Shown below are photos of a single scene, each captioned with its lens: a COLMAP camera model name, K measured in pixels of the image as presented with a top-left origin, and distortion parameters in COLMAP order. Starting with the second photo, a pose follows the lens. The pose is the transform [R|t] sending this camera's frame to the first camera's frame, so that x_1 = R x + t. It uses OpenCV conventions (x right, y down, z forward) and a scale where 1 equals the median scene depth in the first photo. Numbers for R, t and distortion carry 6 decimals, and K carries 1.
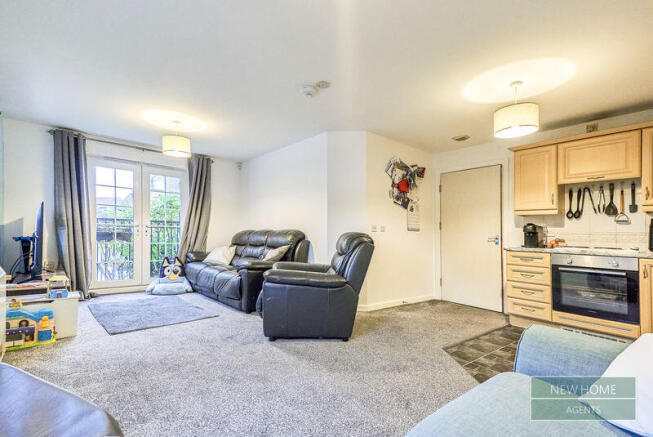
lens RADIAL K [[299.9, 0, 325.9], [0, 299.9, 240.9], [0, 0, 1]] dist [0.041417, -0.002854]
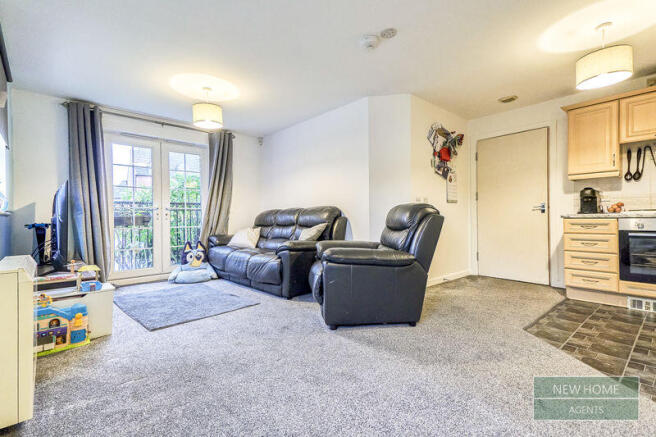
lens RADIAL K [[301.2, 0, 327.4], [0, 301.2, 218.9], [0, 0, 1]] dist [0.041417, -0.002854]
pose [[0.998786, -0.041856, 0.025991, -0.154766], [0.042151, 0.999052, -0.010884, 0.014528], [-0.025510, 0.011967, 0.999603, 0.086068]]
